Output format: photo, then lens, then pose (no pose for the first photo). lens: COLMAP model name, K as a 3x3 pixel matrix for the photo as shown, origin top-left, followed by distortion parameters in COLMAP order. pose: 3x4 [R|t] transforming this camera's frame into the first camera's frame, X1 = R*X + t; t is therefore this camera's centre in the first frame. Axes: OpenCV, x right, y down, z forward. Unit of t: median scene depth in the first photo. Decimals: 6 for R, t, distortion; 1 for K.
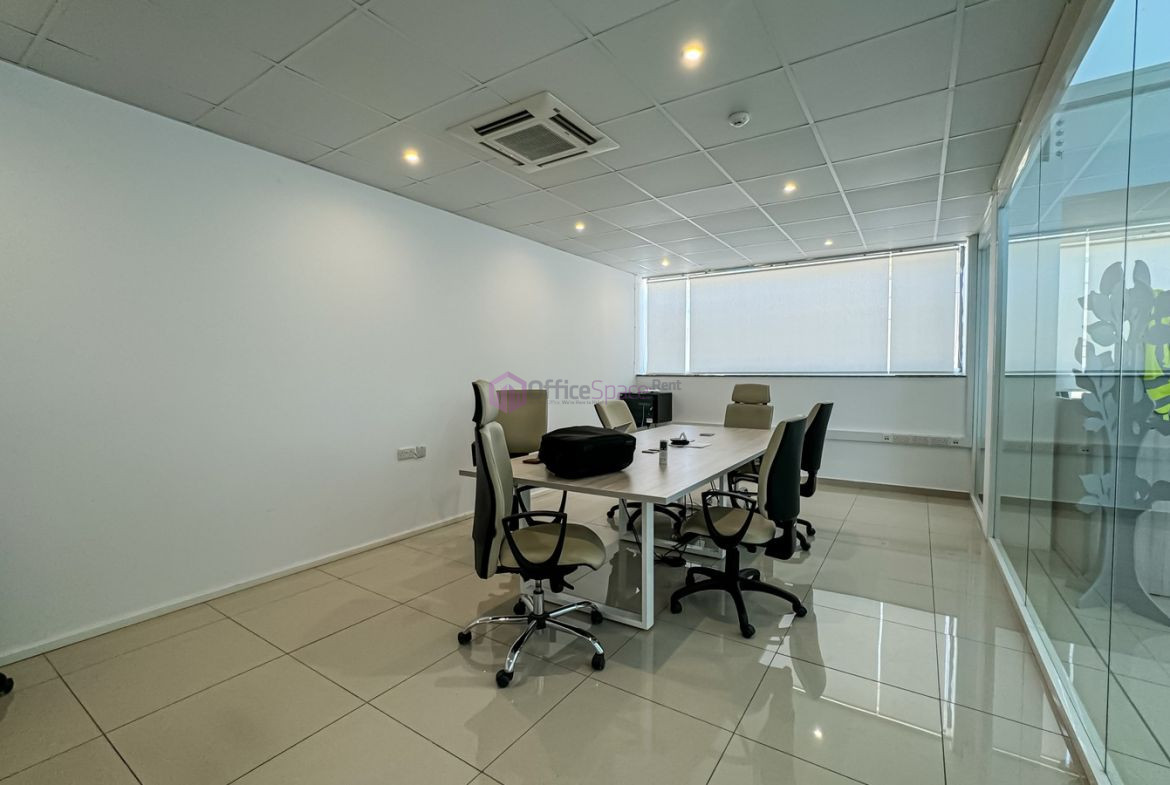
lens RADIAL K [[507.1, 0, 588.7], [0, 507.1, 392.1], [0, 0, 1]] dist [-0.038633, 0.017780]
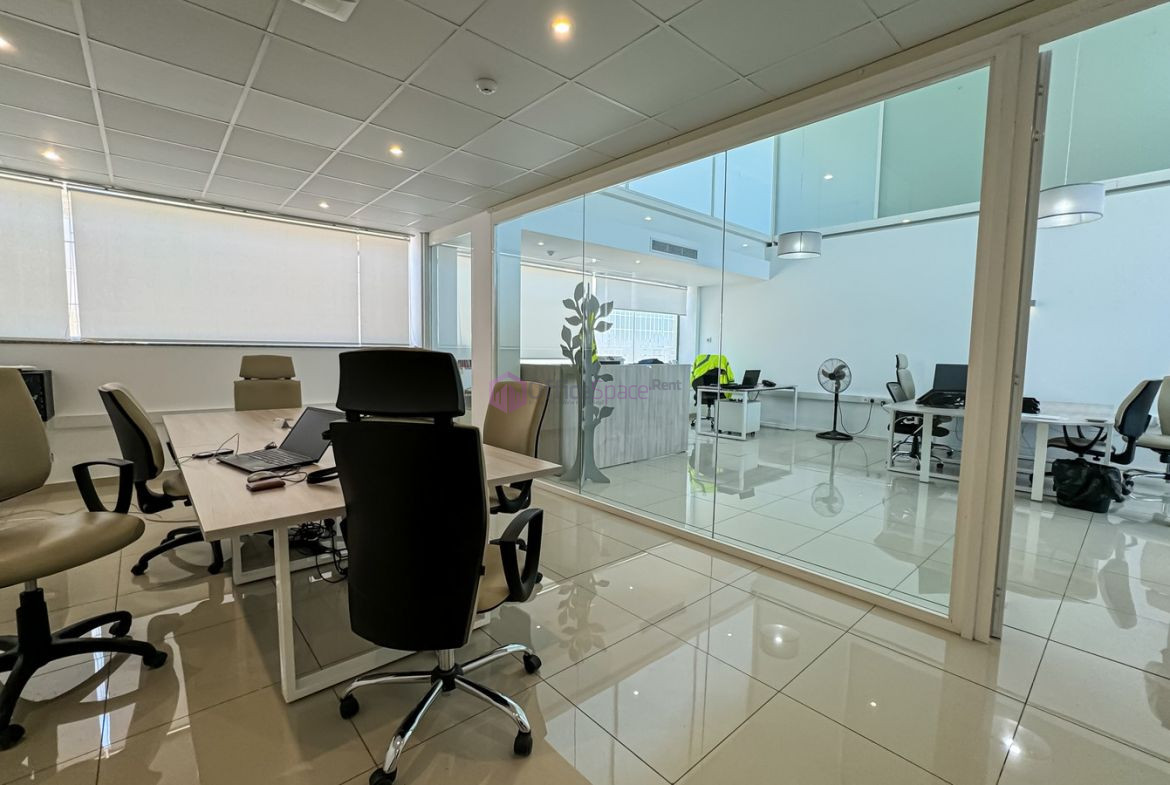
lens RADIAL K [[507.1, 0, 588.7], [0, 507.1, 392.1], [0, 0, 1]] dist [-0.038633, 0.017780]
pose [[0.261519, -0.071998, 0.962509, -0.337938], [0.016685, 0.997402, 0.070075, -0.004364], [-0.965054, -0.002266, 0.262041, 0.283071]]
